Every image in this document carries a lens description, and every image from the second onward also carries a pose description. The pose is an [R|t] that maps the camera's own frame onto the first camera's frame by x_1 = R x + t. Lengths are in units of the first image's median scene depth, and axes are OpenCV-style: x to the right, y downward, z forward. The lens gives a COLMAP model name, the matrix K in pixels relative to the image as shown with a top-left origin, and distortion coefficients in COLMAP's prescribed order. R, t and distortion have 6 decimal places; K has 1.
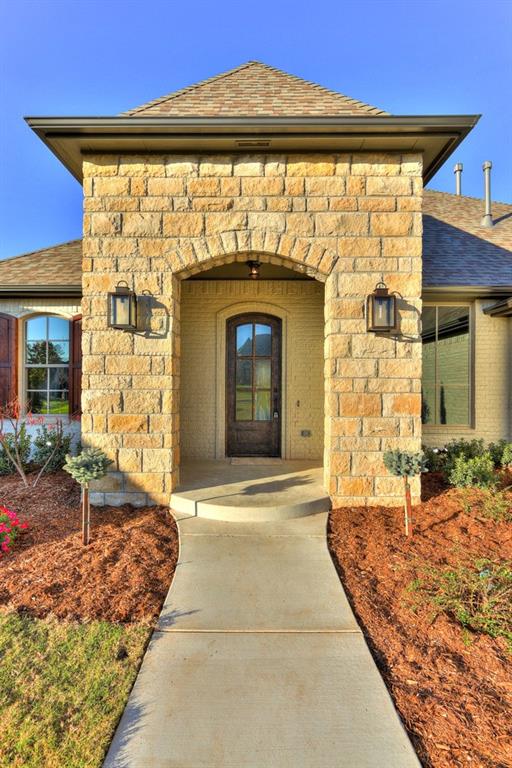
lens RADIAL K [[351.6, 0, 259.4], [0, 351.6, 386.1], [0, 0, 1]] dist [-0.005117, 0.002276]
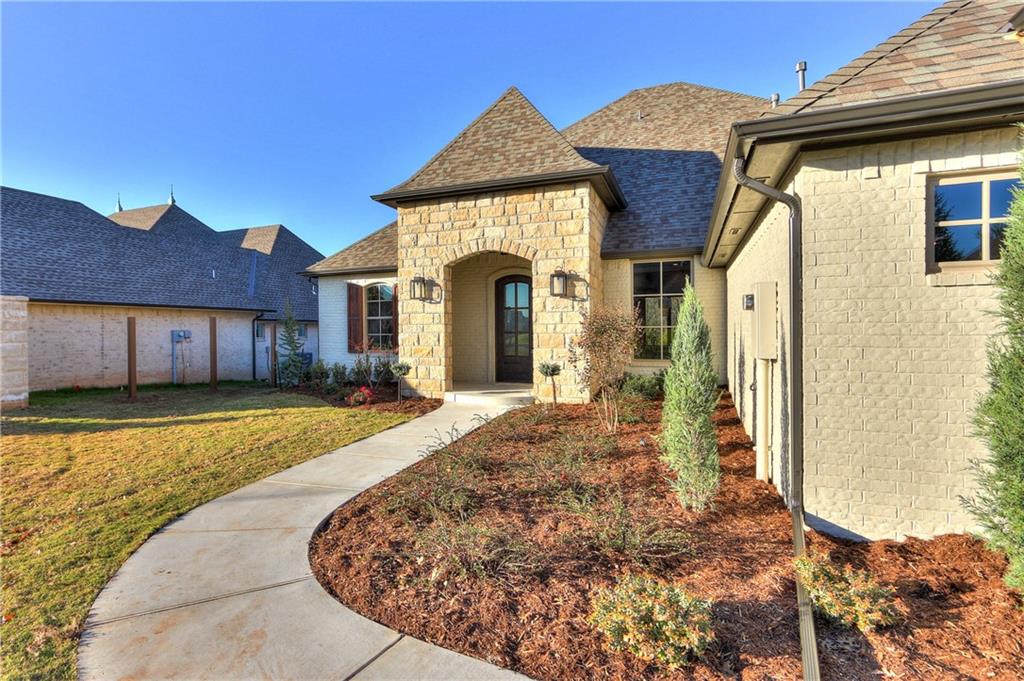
lens RADIAL K [[468.7, 0, 463.4], [0, 468.7, 328.4], [0, 0, 1]] dist [-0.005117, 0.002276]
pose [[0.938499, -0.013844, -0.345003, 0.649393], [0.013021, 0.999904, -0.004702, 0.001507], [0.345035, -0.000080, 0.938590, -1.165140]]
